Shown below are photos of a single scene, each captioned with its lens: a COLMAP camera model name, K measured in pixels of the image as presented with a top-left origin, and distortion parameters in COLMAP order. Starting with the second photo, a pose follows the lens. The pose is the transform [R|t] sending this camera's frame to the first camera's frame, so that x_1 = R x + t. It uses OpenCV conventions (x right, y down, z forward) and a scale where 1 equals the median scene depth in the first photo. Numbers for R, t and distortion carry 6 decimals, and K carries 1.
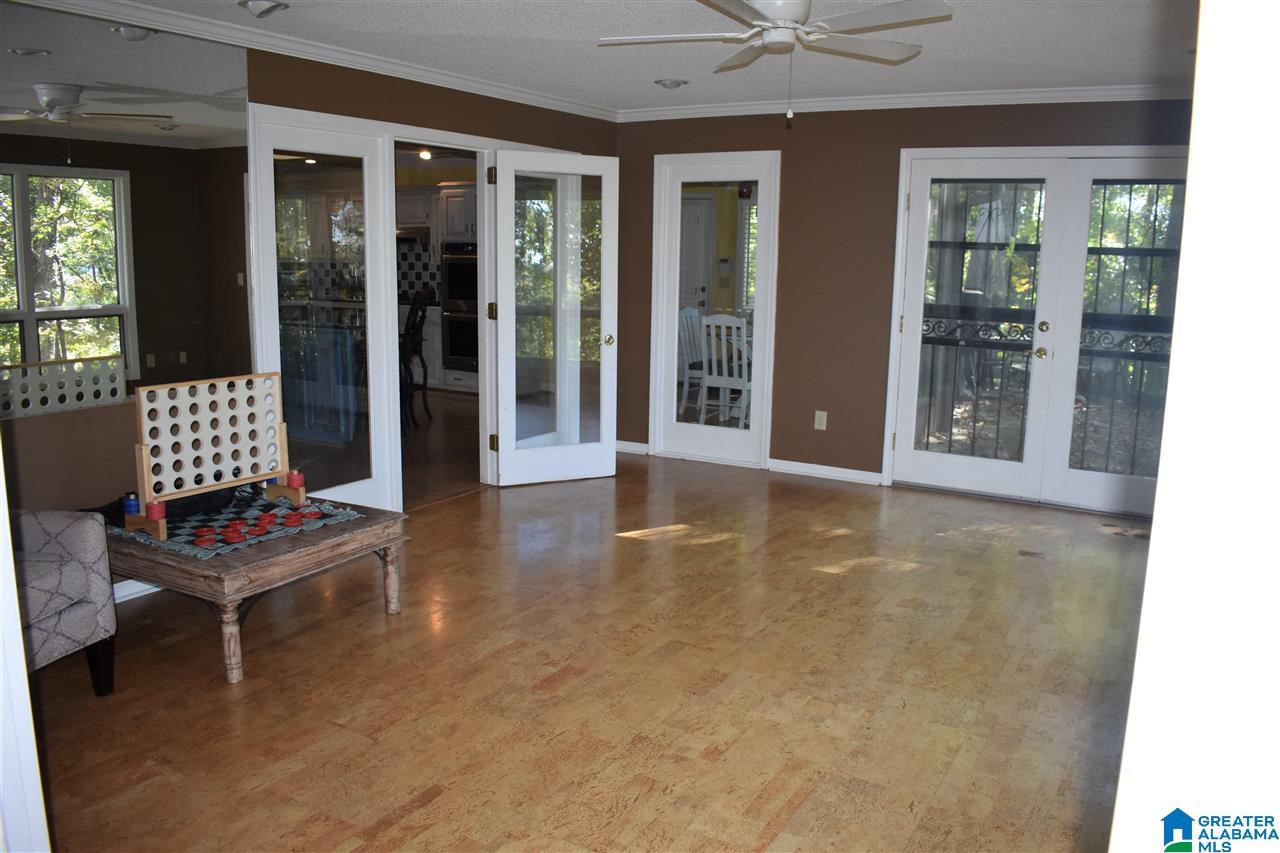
lens RADIAL K [[996.9, 0, 640.0], [0, 996.9, 426.5], [0, 0, 1]] dist [-0.090750, 0.006870]
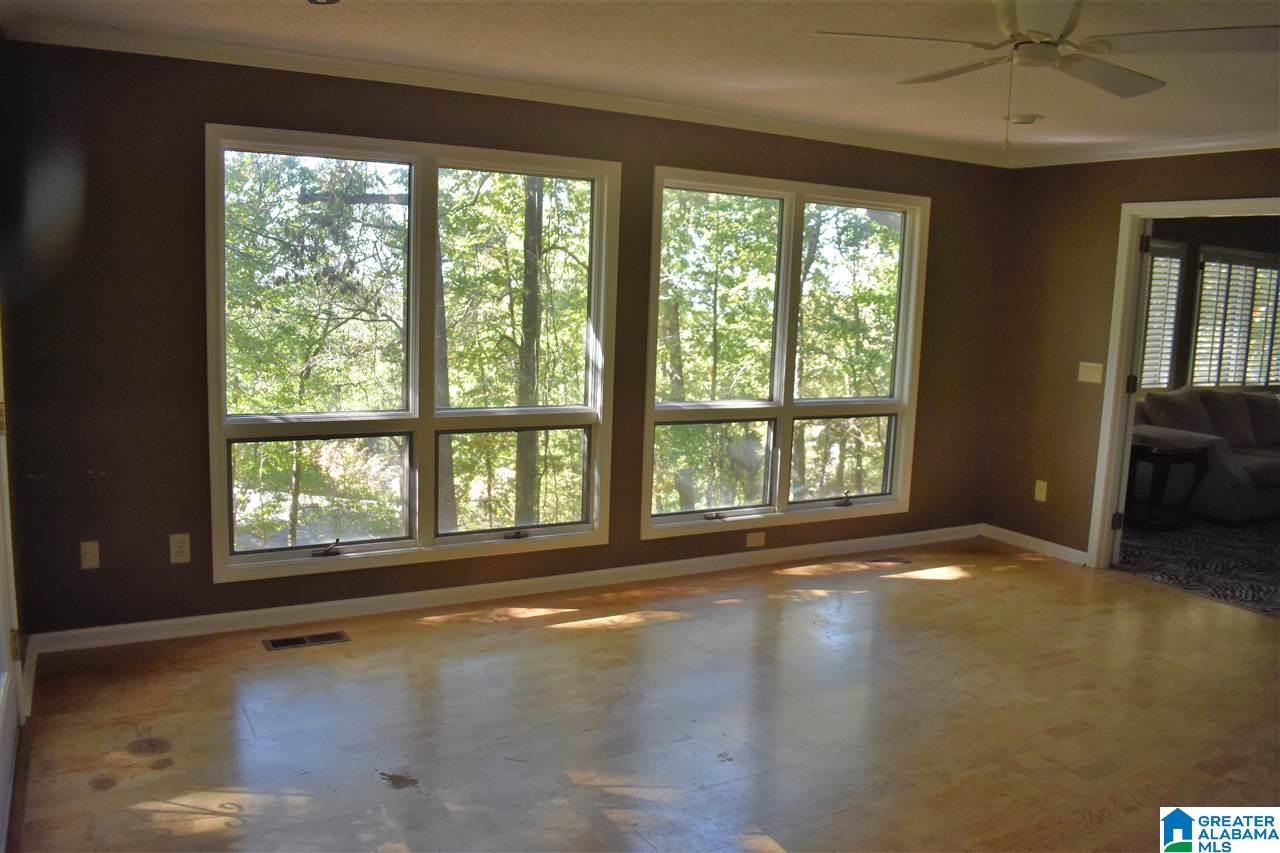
lens RADIAL K [[996.9, 0, 640.0], [0, 996.9, 426.5], [0, 0, 1]] dist [-0.090750, 0.006870]
pose [[-0.863405, -0.122923, 0.489307, -0.001739], [0.032303, 0.954404, 0.296765, -0.221565], [-0.503476, 0.272035, -0.820066, 1.180250]]
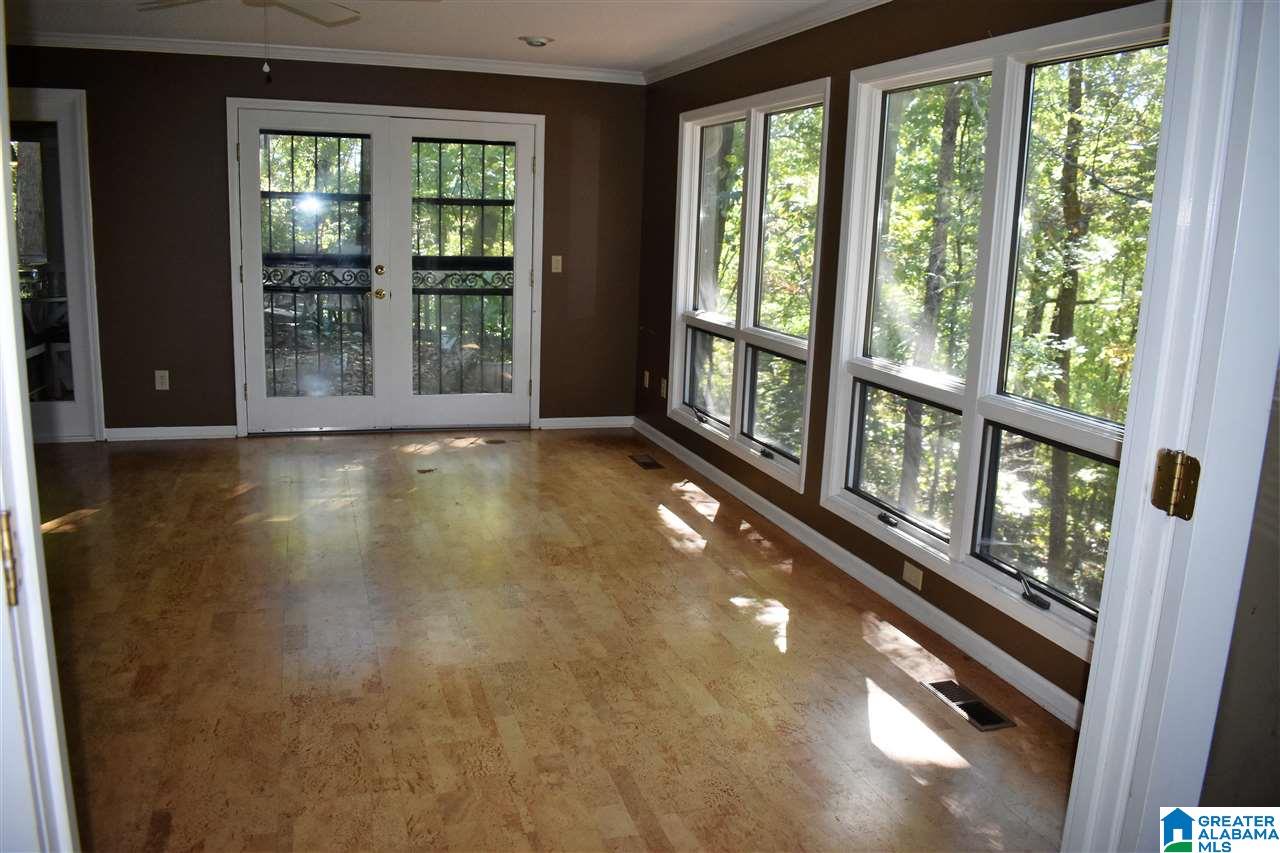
lens RADIAL K [[996.9, 0, 640.0], [0, 996.9, 426.5], [0, 0, 1]] dist [-0.090750, 0.006870]
pose [[0.663622, -0.146885, 0.733506, -0.237706], [0.105022, 0.989116, 0.103055, -0.011827], [-0.740660, 0.008644, 0.671825, 0.038877]]
